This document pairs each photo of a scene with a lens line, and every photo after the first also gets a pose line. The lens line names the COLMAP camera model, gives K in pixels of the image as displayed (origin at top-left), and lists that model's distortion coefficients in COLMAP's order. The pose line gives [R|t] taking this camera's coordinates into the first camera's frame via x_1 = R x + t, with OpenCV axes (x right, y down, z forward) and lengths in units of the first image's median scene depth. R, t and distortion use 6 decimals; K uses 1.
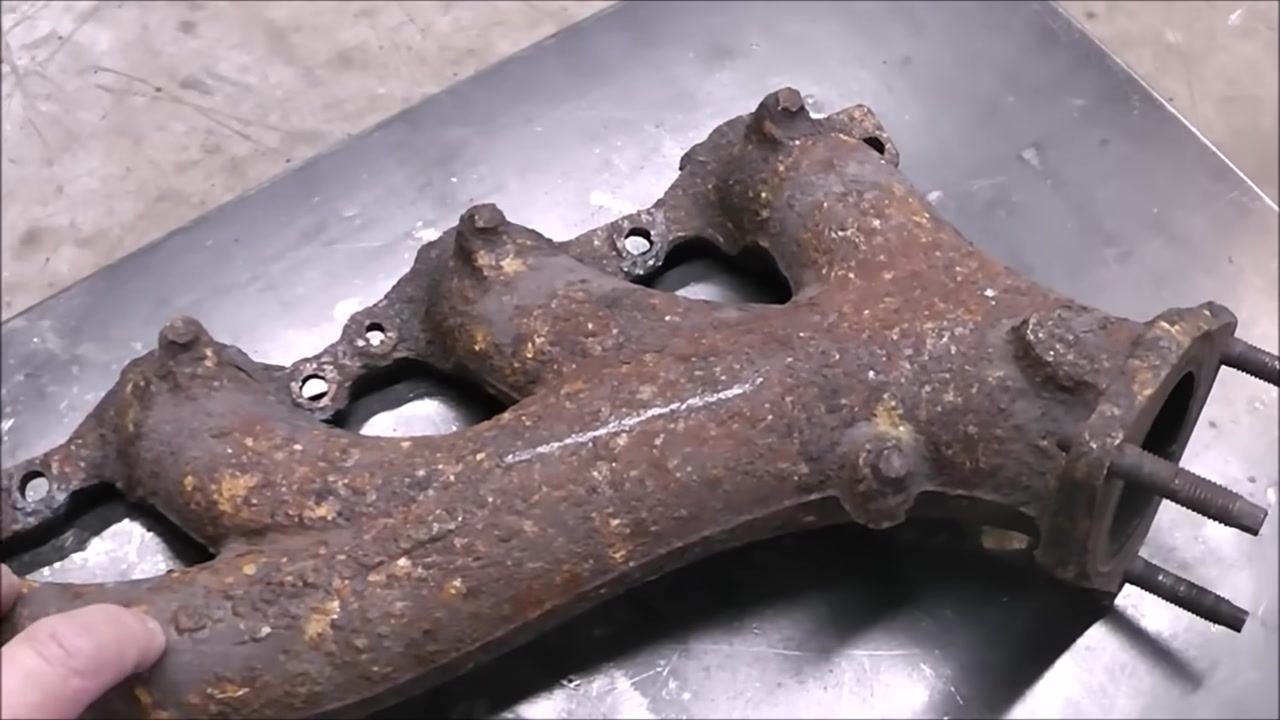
lens RADIAL K [[1541.5, 0, 640.0], [0, 1541.5, 360.0], [0, 0, 1]] dist [-0.268636, 0.277120]
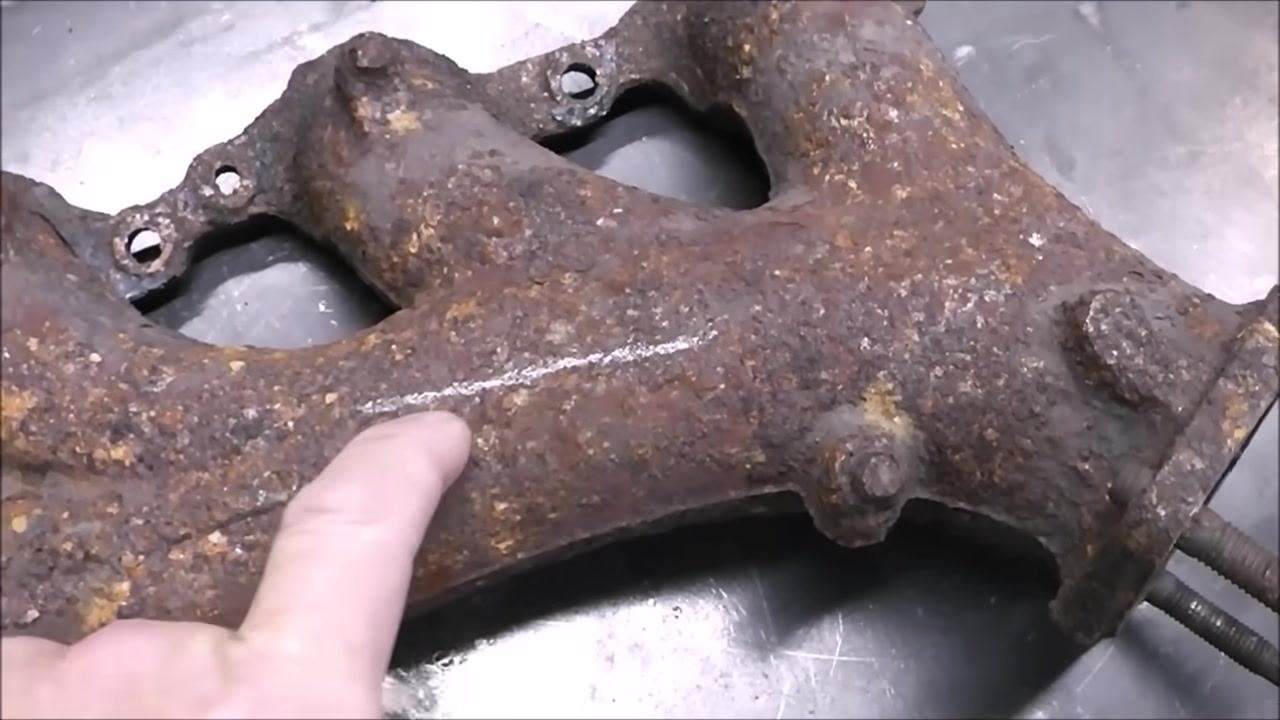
lens RADIAL K [[1541.5, 0, 640.0], [0, 1541.5, 360.0], [0, 0, 1]] dist [-0.268636, 0.277120]
pose [[0.995198, 0.090178, 0.038054, 0.015923], [-0.095824, 0.976894, 0.191037, -0.111804], [-0.019948, -0.193767, 0.980845, 0.276077]]
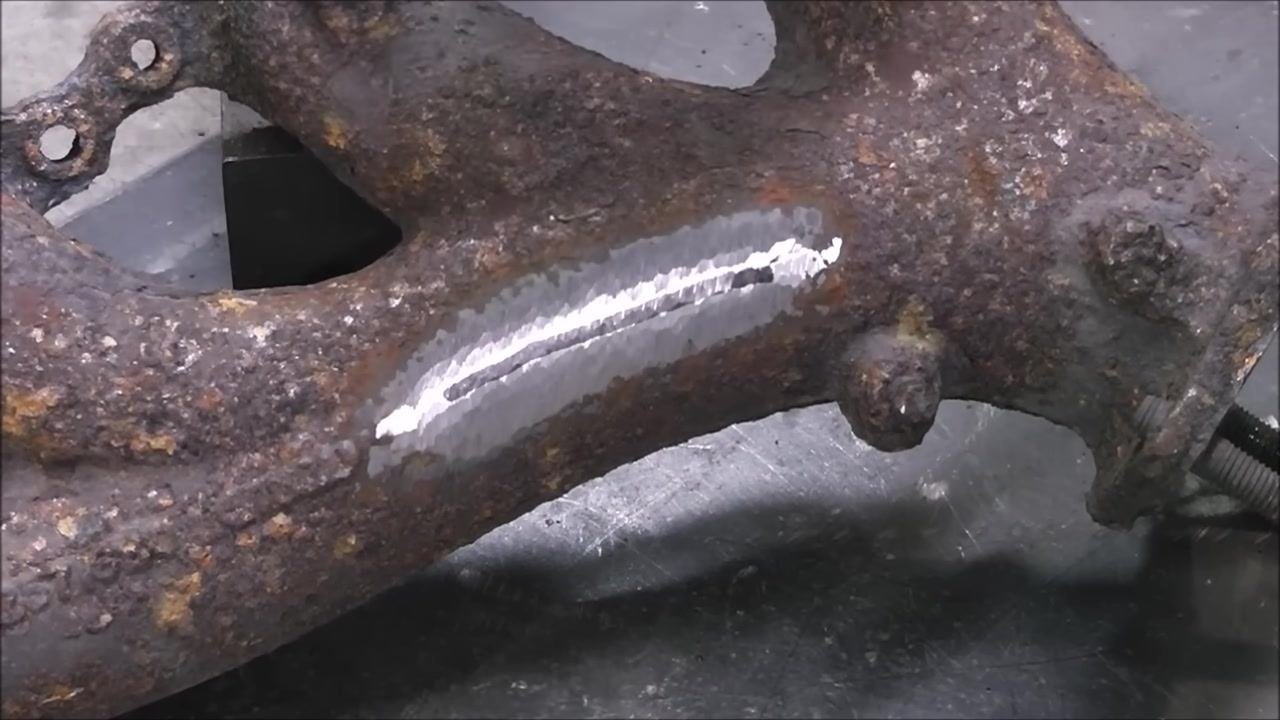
lens RADIAL K [[4055.3, 0, 640.0], [0, 4055.3, 360.0], [0, 0, 1]] dist [0.028076, 2.118436]
pose [[0.987614, -0.024848, 0.154924, -0.282678], [-0.051858, 0.880199, 0.471763, -0.882395], [-0.148087, -0.473953, 0.868008, -0.735959]]
